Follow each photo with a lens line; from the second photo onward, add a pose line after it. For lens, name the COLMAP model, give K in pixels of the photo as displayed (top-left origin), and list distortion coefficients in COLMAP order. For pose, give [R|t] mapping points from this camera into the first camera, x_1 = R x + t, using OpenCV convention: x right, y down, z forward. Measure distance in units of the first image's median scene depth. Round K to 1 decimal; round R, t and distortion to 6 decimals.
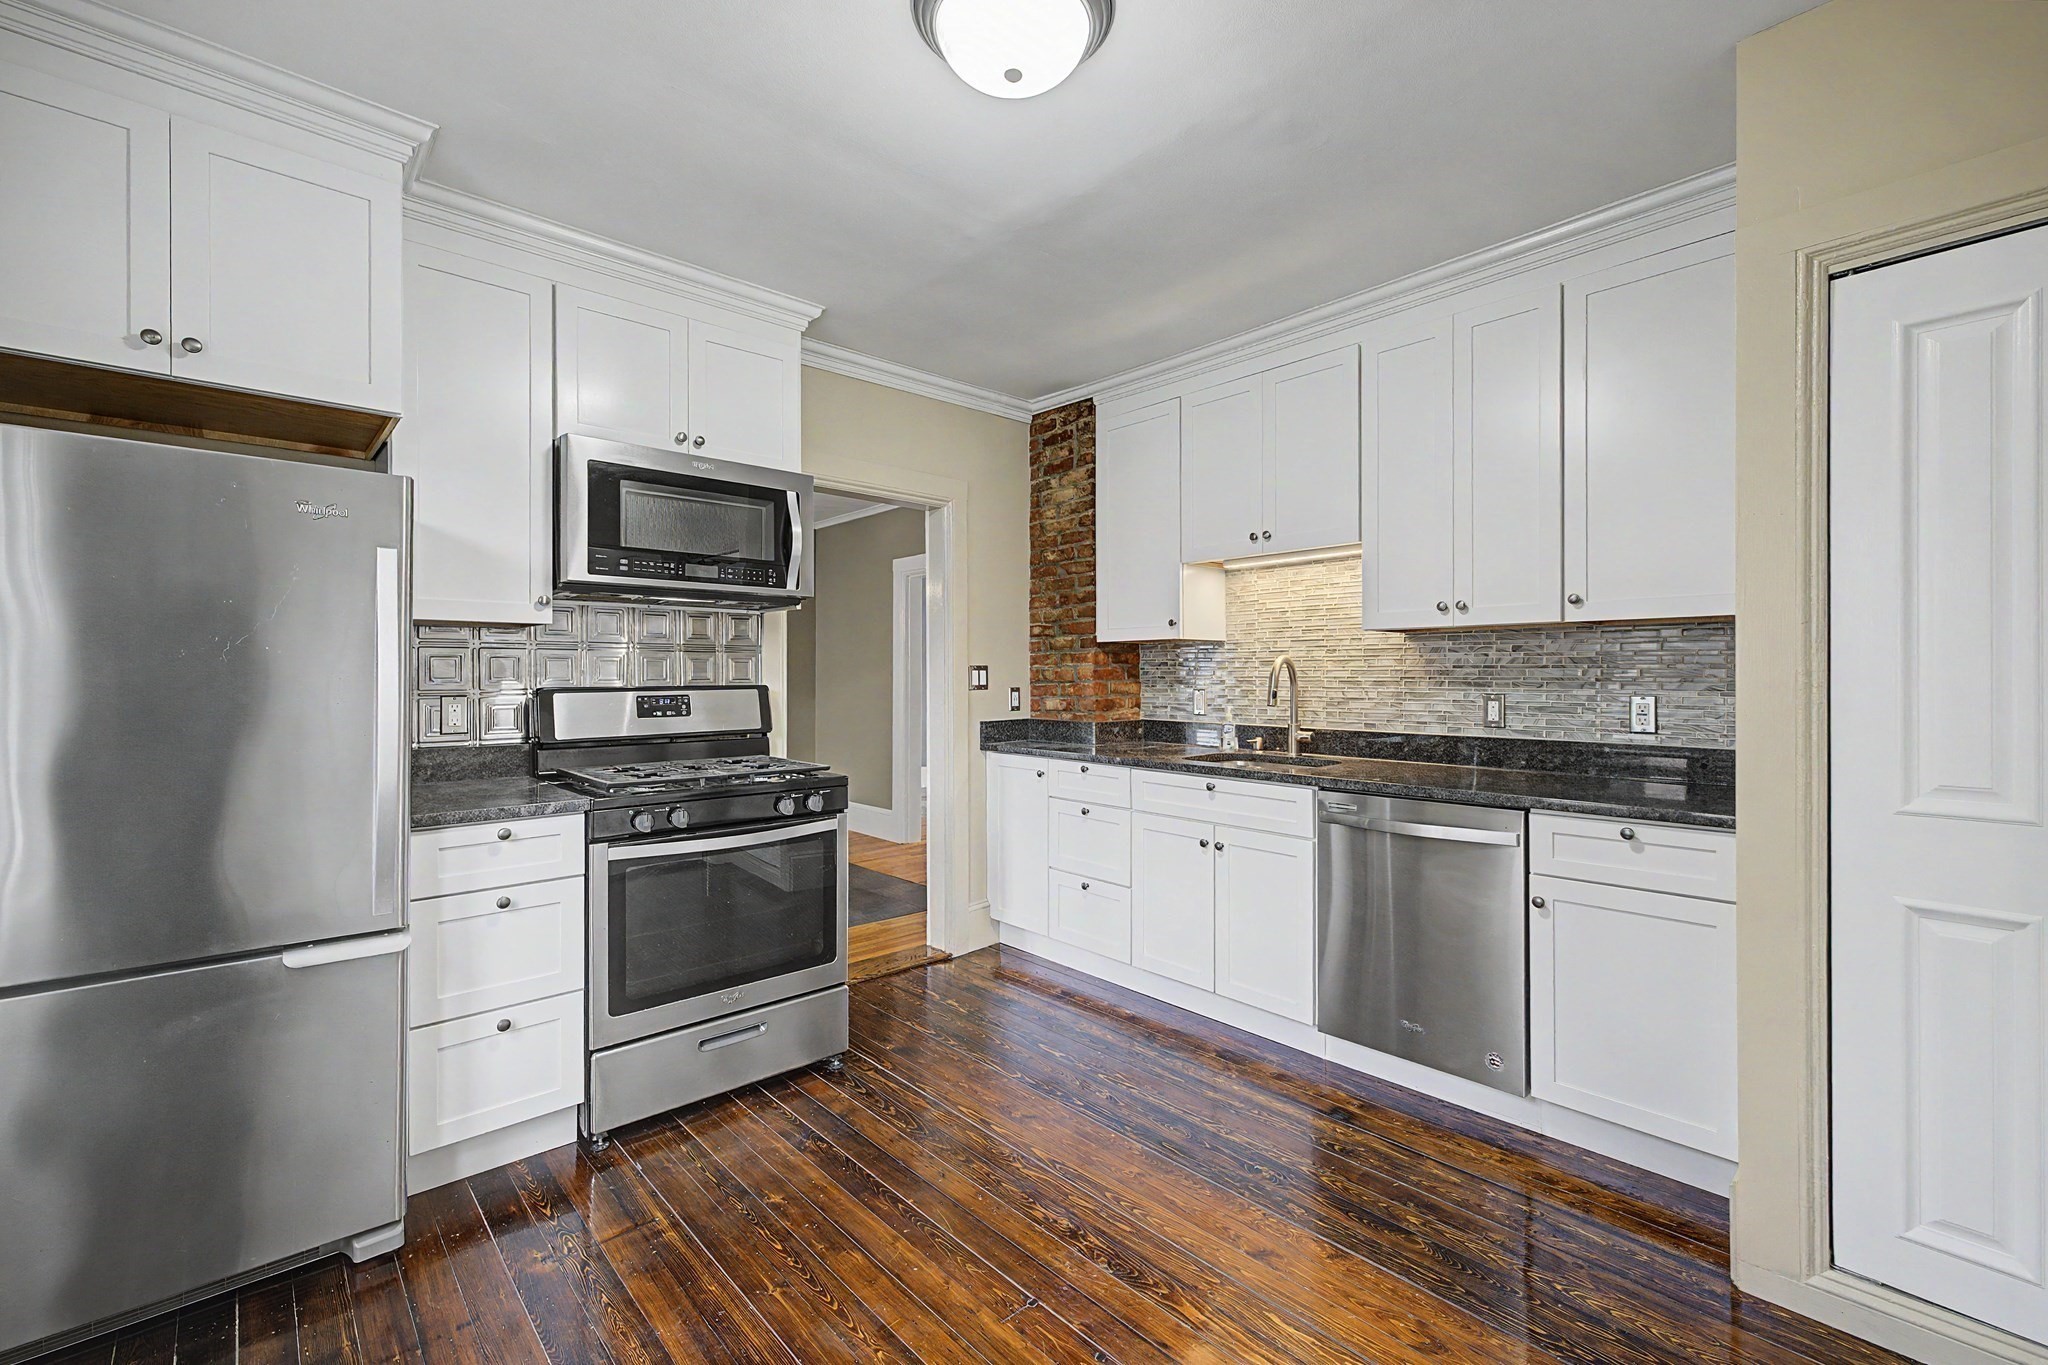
lens RADIAL K [[862.6, 0, 1032.2], [0, 862.6, 675.4], [0, 0, 1]] dist [0.003036, -0.000776]
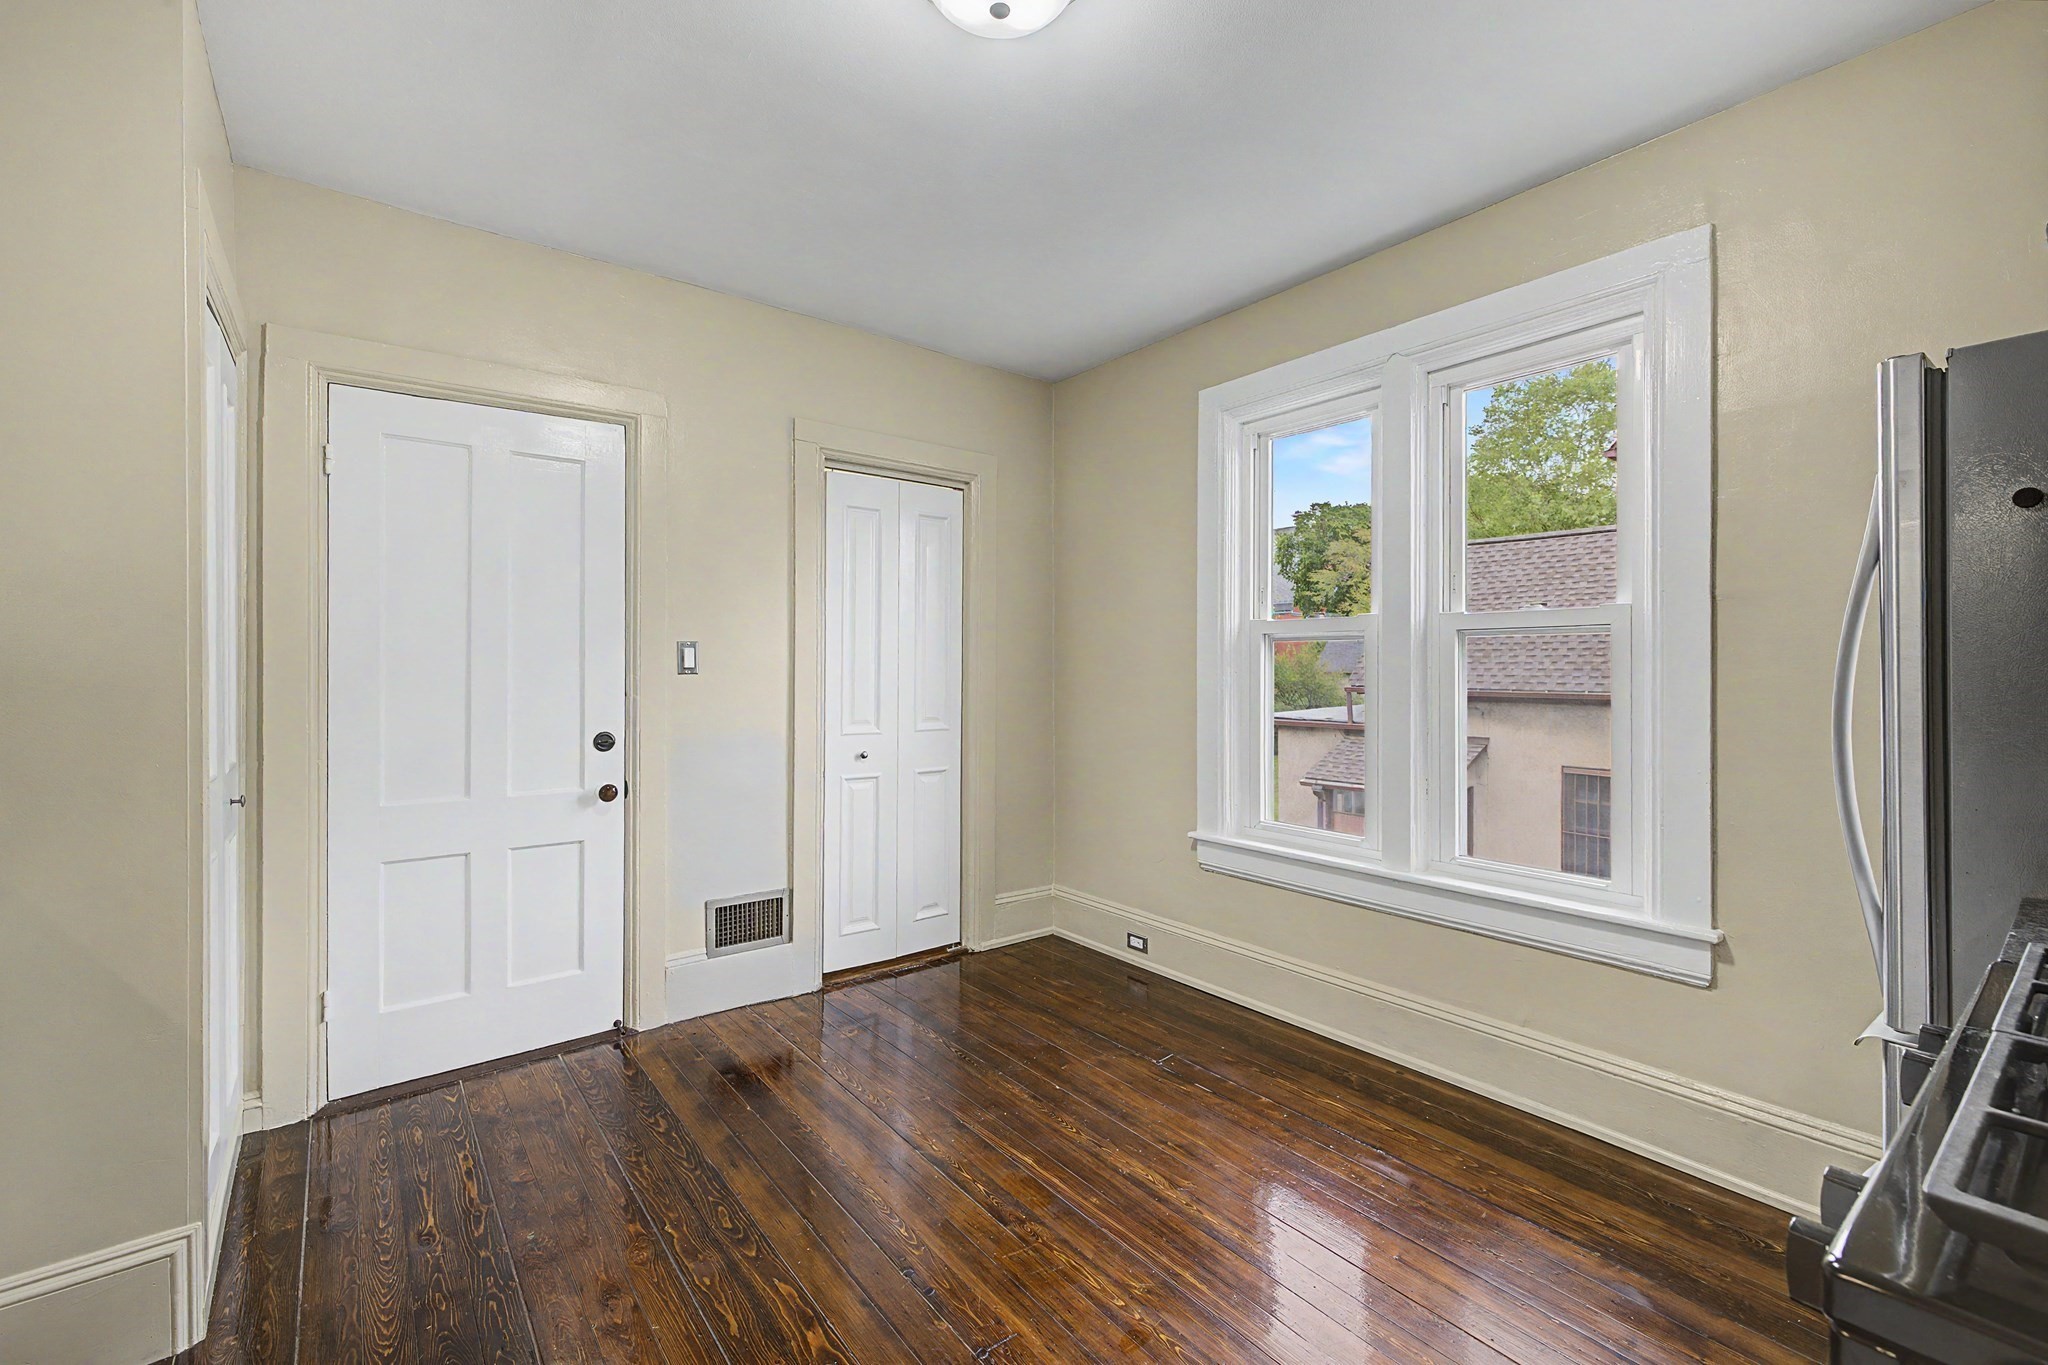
lens RADIAL K [[863.9, 0, 1030.2], [0, 863.9, 670.0], [0, 0, 1]] dist [0.003598, -0.000201]
pose [[-0.996879, -0.000744, 0.078942, -0.063747], [-0.000897, 0.999998, -0.001900, 0.006118], [-0.078940, -0.001964, -0.996877, 1.006618]]
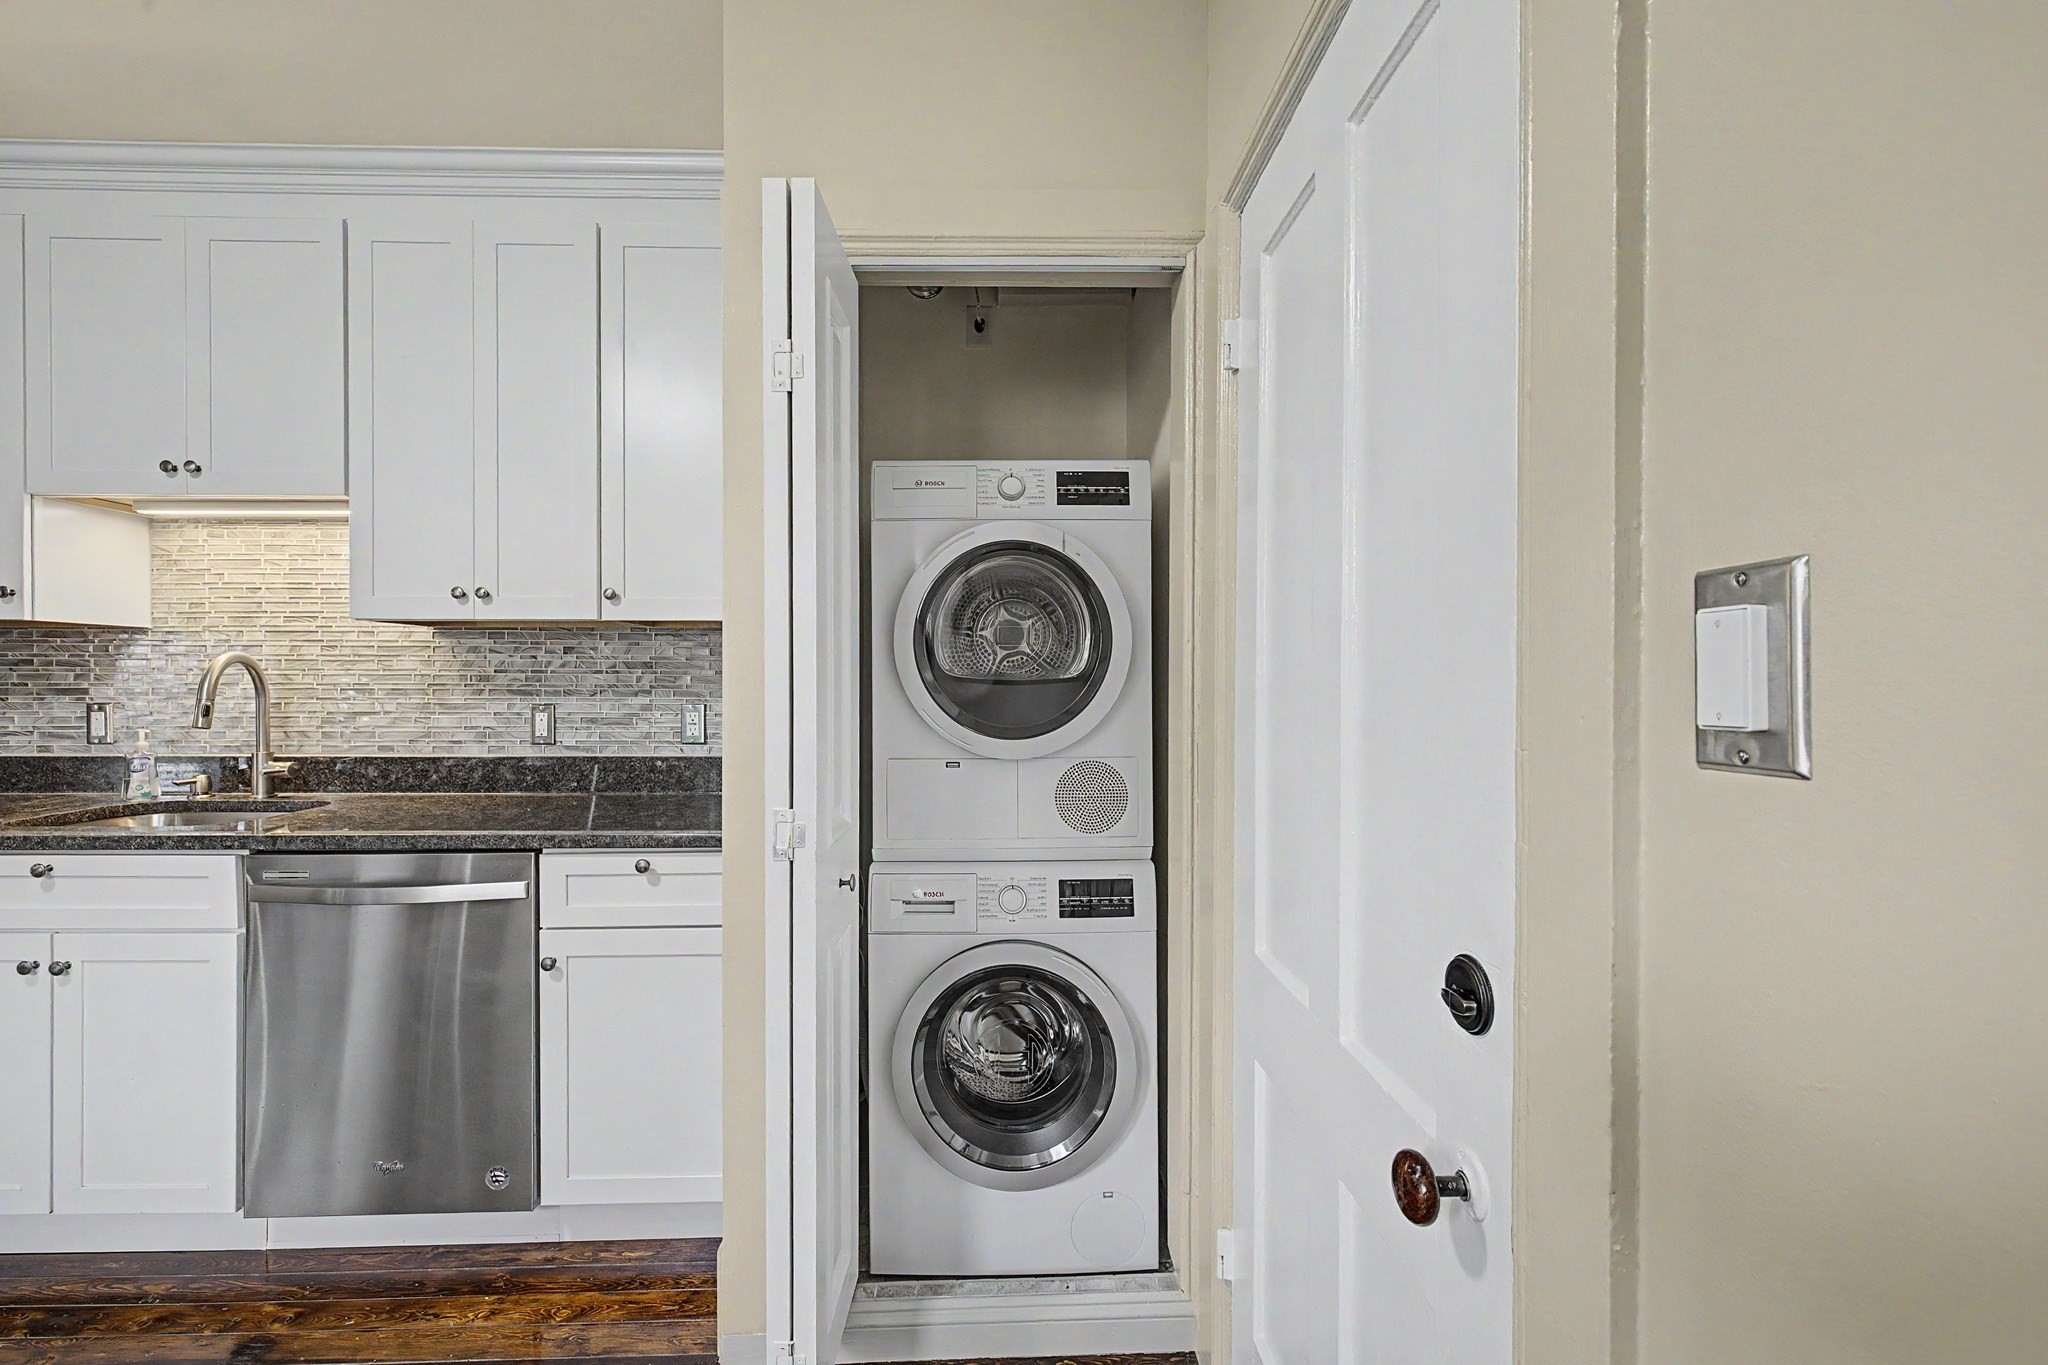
lens RADIAL K [[867.8, 0, 1009.9], [0, 867.8, 683.1], [0, 0, 1]] dist [0.000852, 0.000116]
pose [[0.655430, -0.001759, 0.755254, 0.179418], [-0.002231, 0.999988, 0.004265, -0.003095], [-0.755252, -0.004480, 0.655419, 0.099867]]
